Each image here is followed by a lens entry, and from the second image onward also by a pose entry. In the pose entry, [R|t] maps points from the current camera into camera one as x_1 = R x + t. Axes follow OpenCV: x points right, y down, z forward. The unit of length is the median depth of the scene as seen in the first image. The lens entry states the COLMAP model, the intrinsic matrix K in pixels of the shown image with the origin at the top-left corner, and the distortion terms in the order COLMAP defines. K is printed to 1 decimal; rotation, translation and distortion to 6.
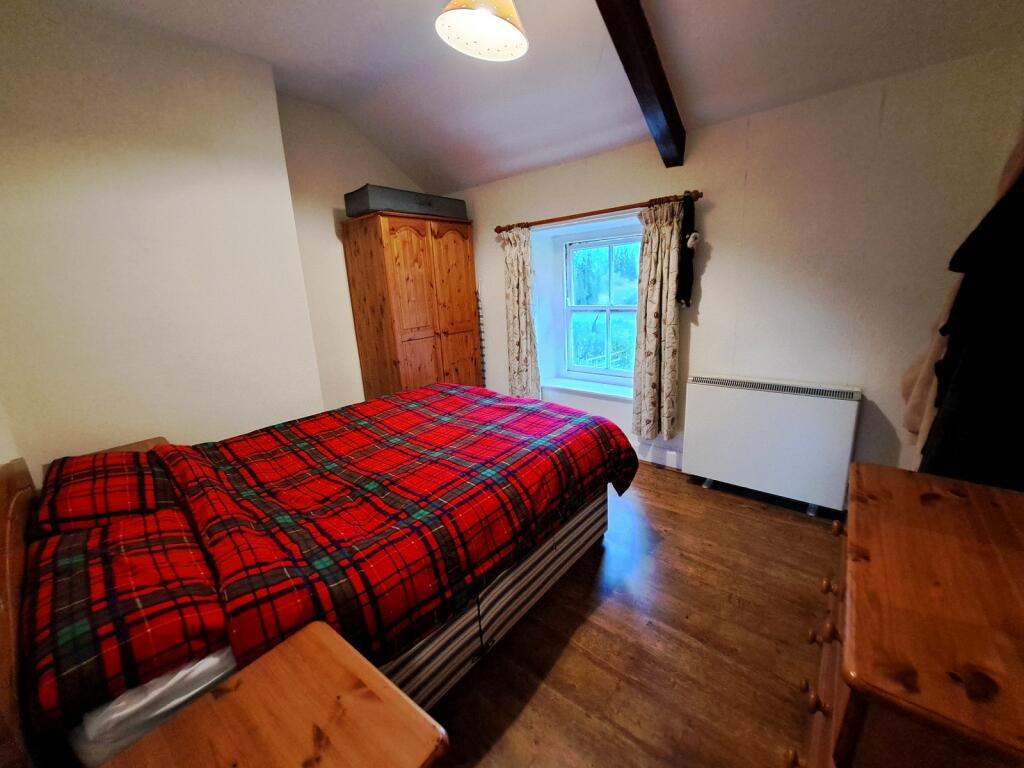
lens RADIAL K [[407.9, 0, 503.8], [0, 407.9, 386.4], [0, 0, 1]] dist [-0.016747, -0.000401]
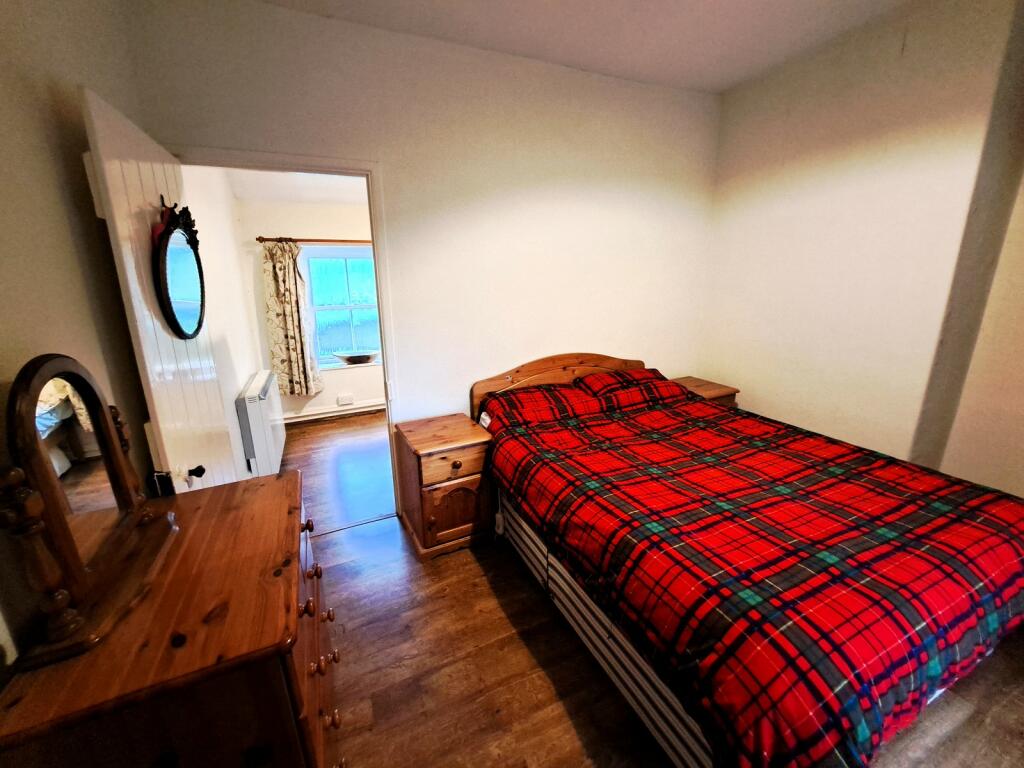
lens RADIAL K [[407.9, 0, 503.7], [0, 407.9, 379.9], [0, 0, 1]] dist [-0.016747, -0.000401]
pose [[-0.423653, 0.284074, -0.860128, 0.864400], [-0.184649, 0.902531, 0.389027, -0.388898], [0.886805, 0.323634, -0.329906, 1.019791]]
